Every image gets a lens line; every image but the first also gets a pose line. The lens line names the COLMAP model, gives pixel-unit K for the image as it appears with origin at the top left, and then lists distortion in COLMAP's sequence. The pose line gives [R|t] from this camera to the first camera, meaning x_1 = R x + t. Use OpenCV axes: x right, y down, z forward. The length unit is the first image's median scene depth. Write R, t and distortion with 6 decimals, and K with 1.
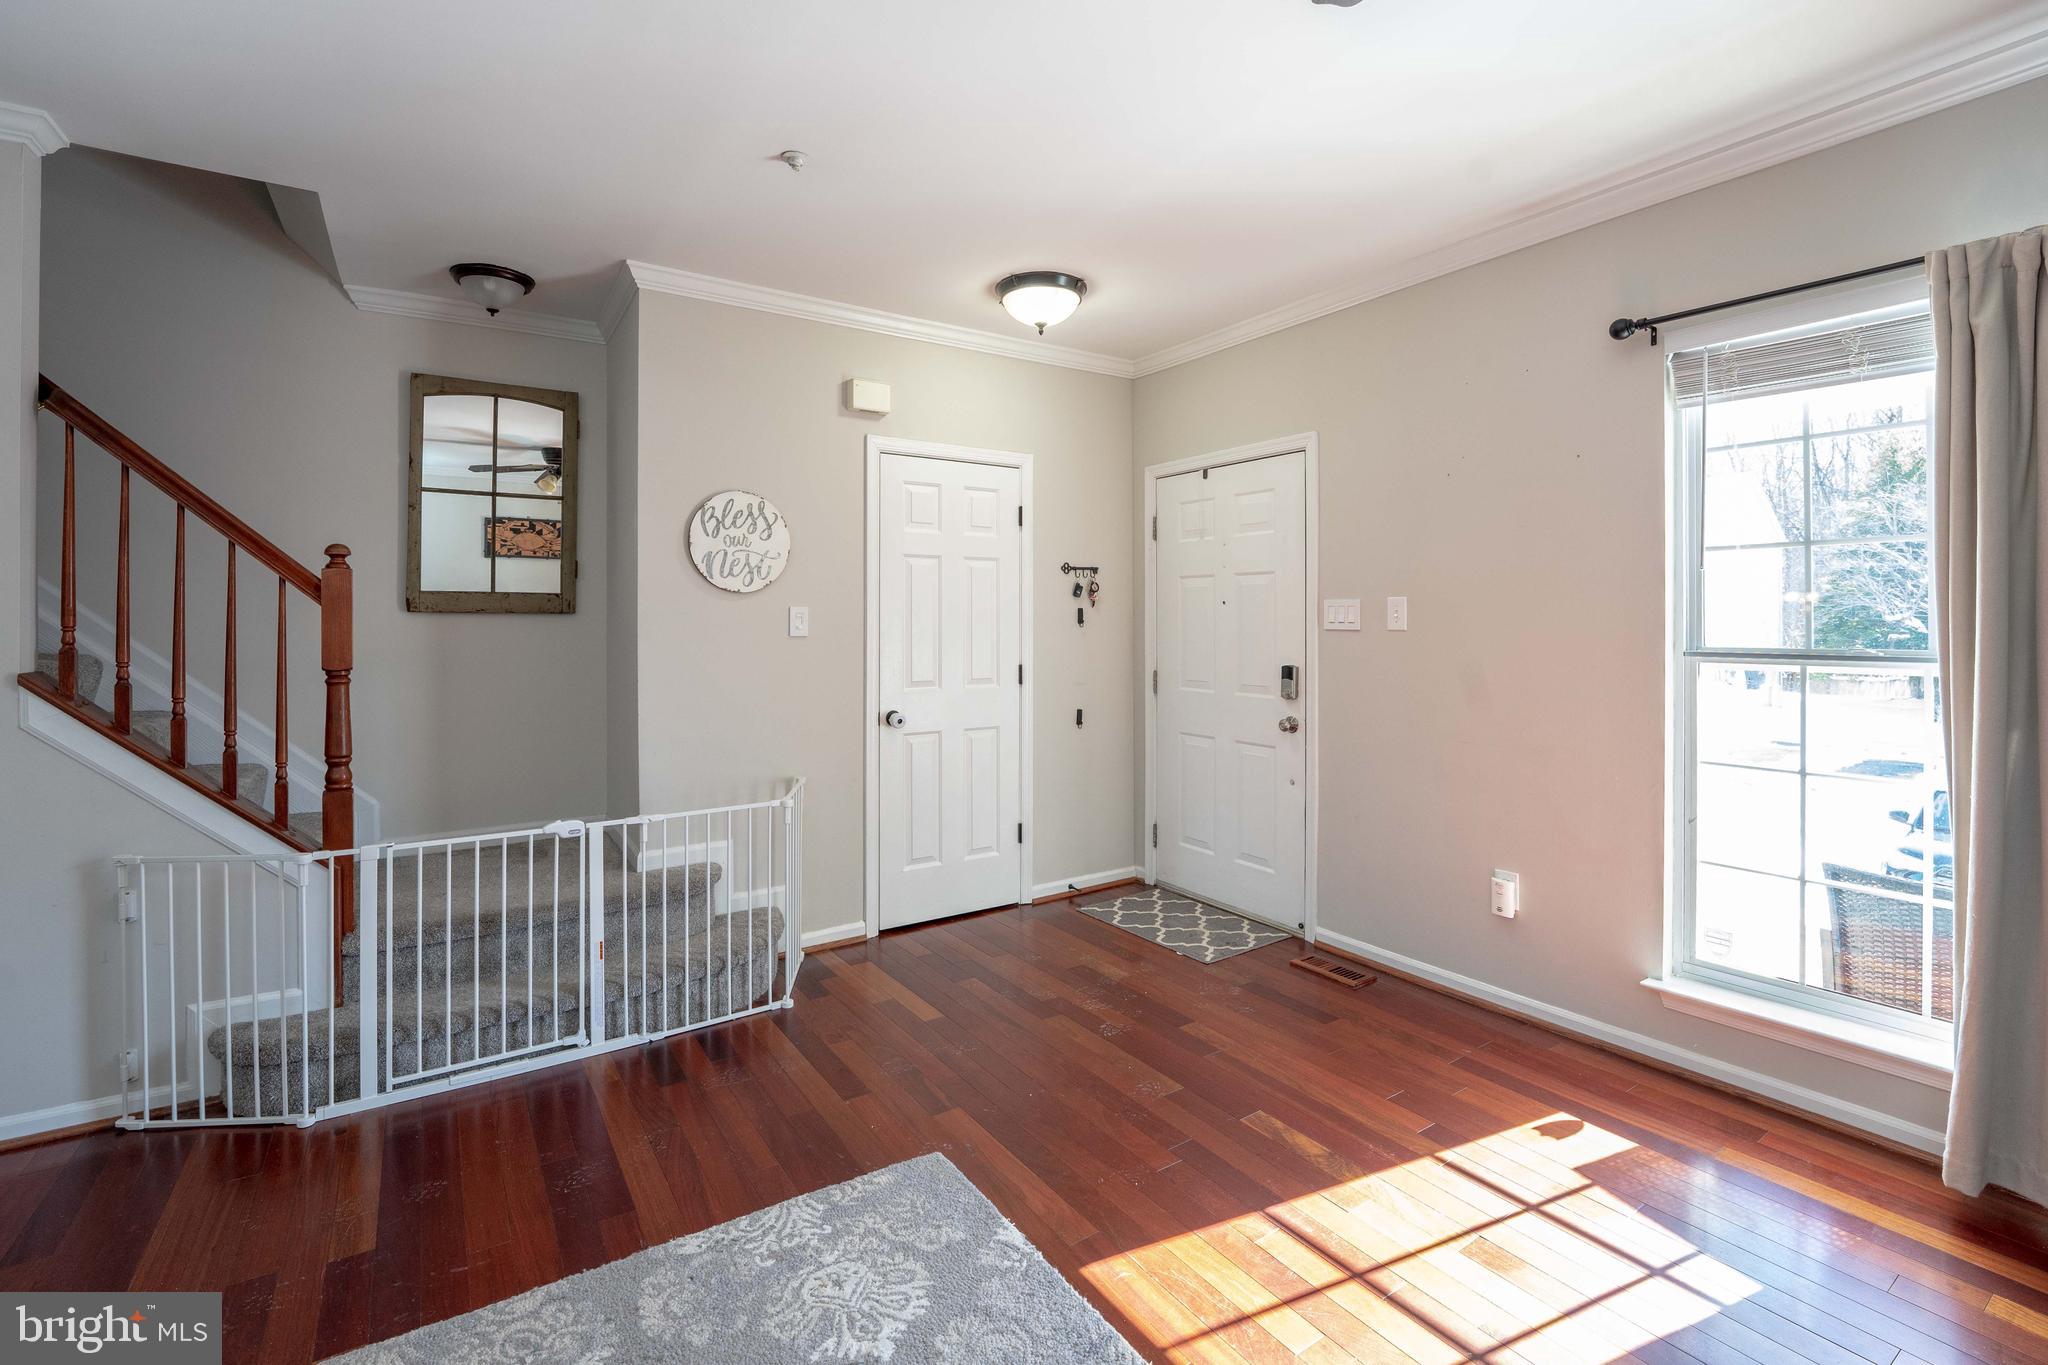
lens RADIAL K [[892.4, 0, 1021.3], [0, 892.4, 629.5], [0, 0, 1]] dist [-0.018986, -0.000023]
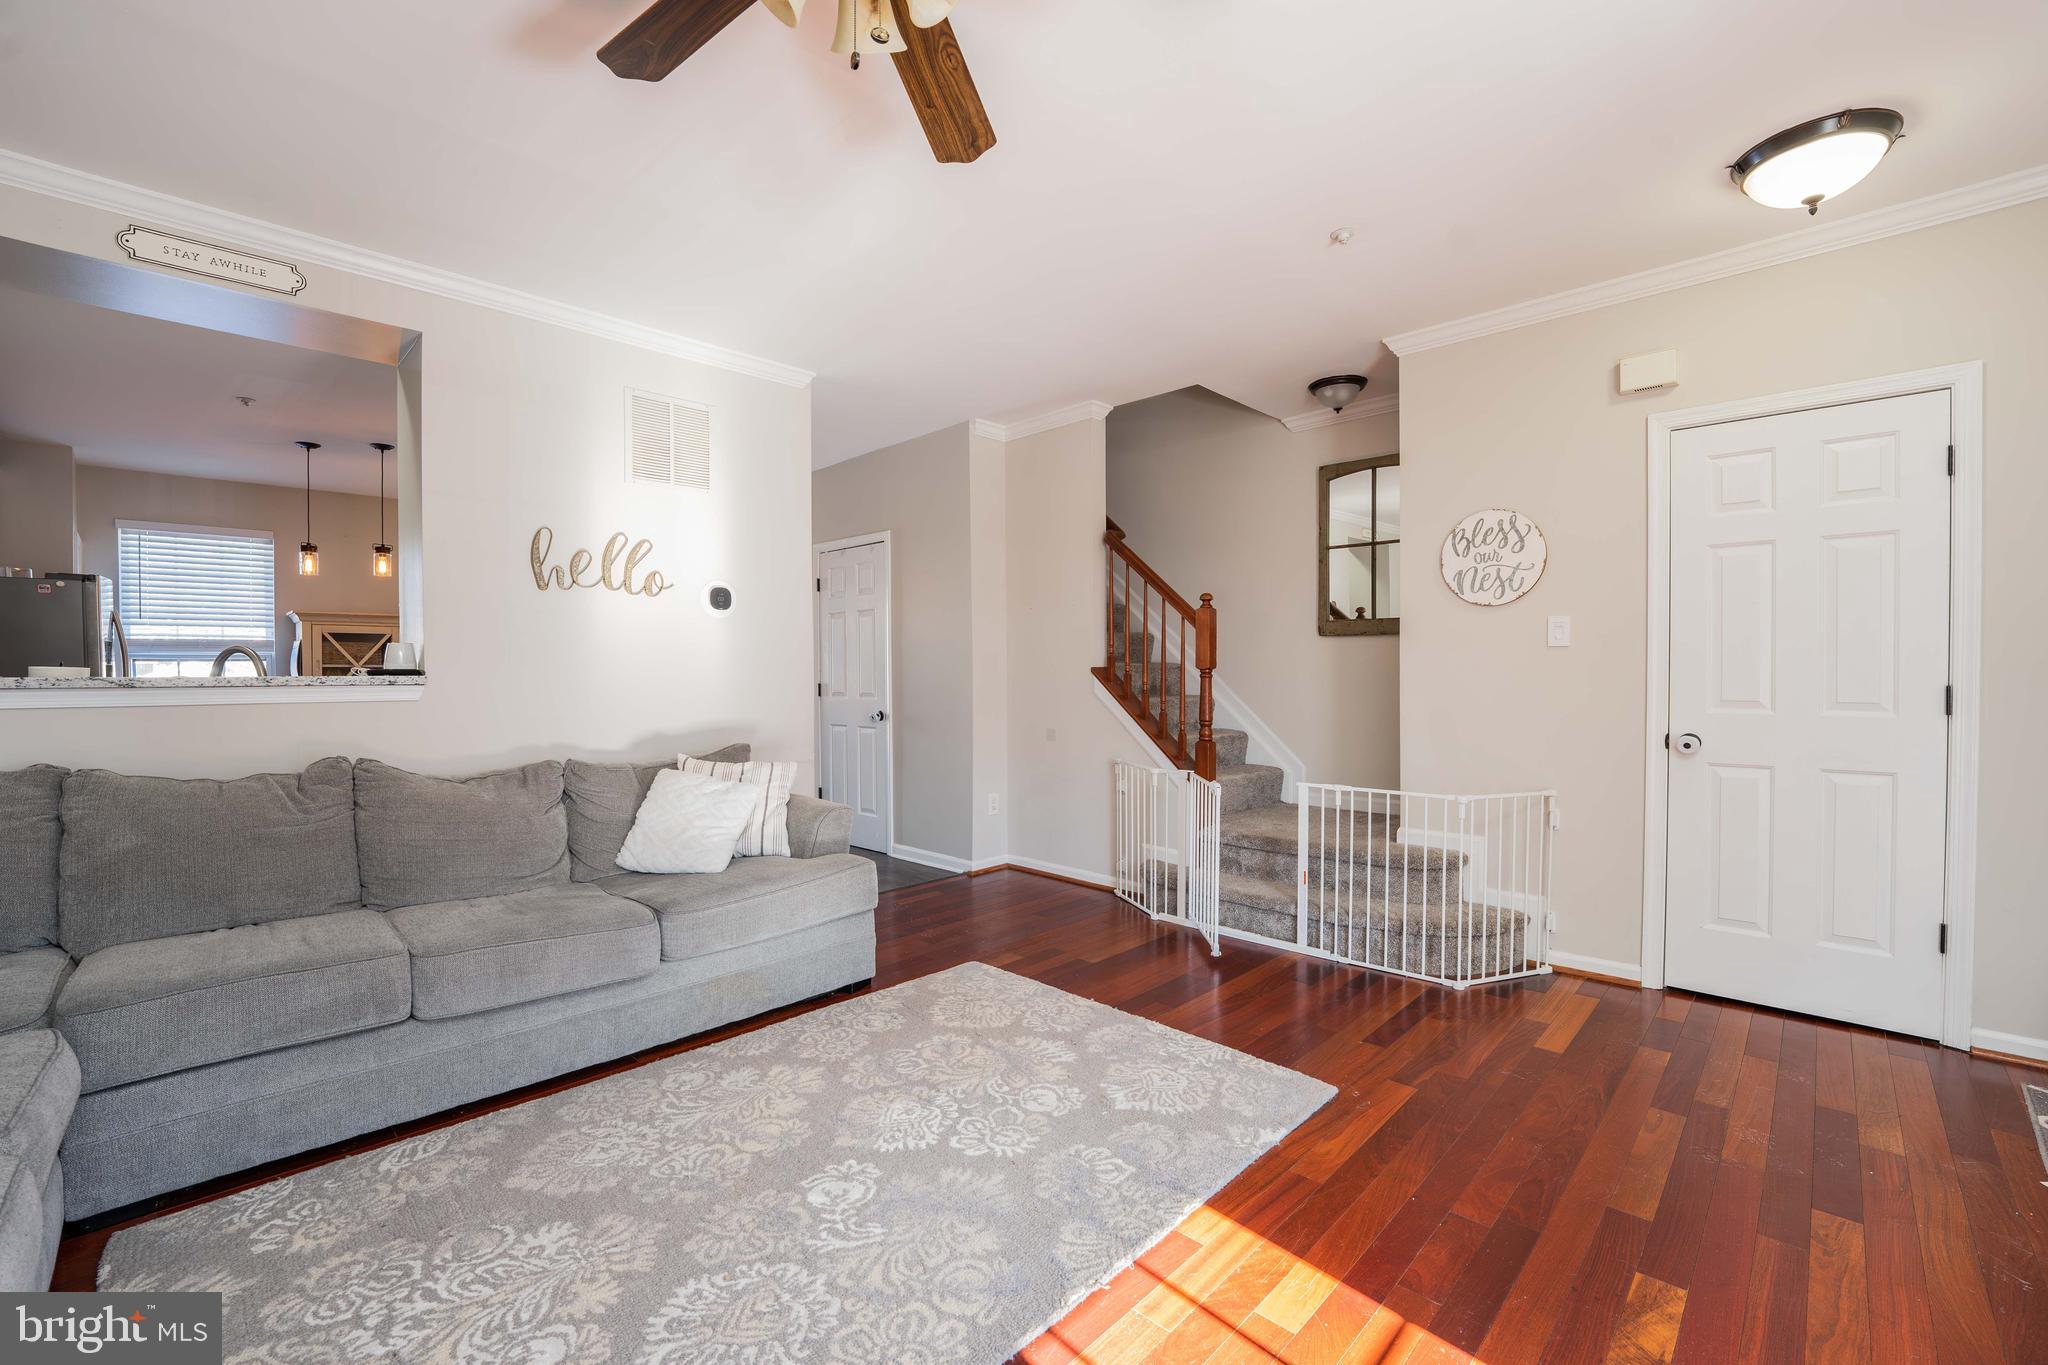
lens RADIAL K [[850.8, 0, 1036.6], [0, 850.8, 690.6], [0, 0, 1]] dist [-0.018296, 0.003509]
pose [[0.236607, 0.025677, -0.971266, 0.546423], [-0.003645, 0.999667, 0.025540, 0.036637], [0.971599, -0.002502, 0.236622, 0.240003]]
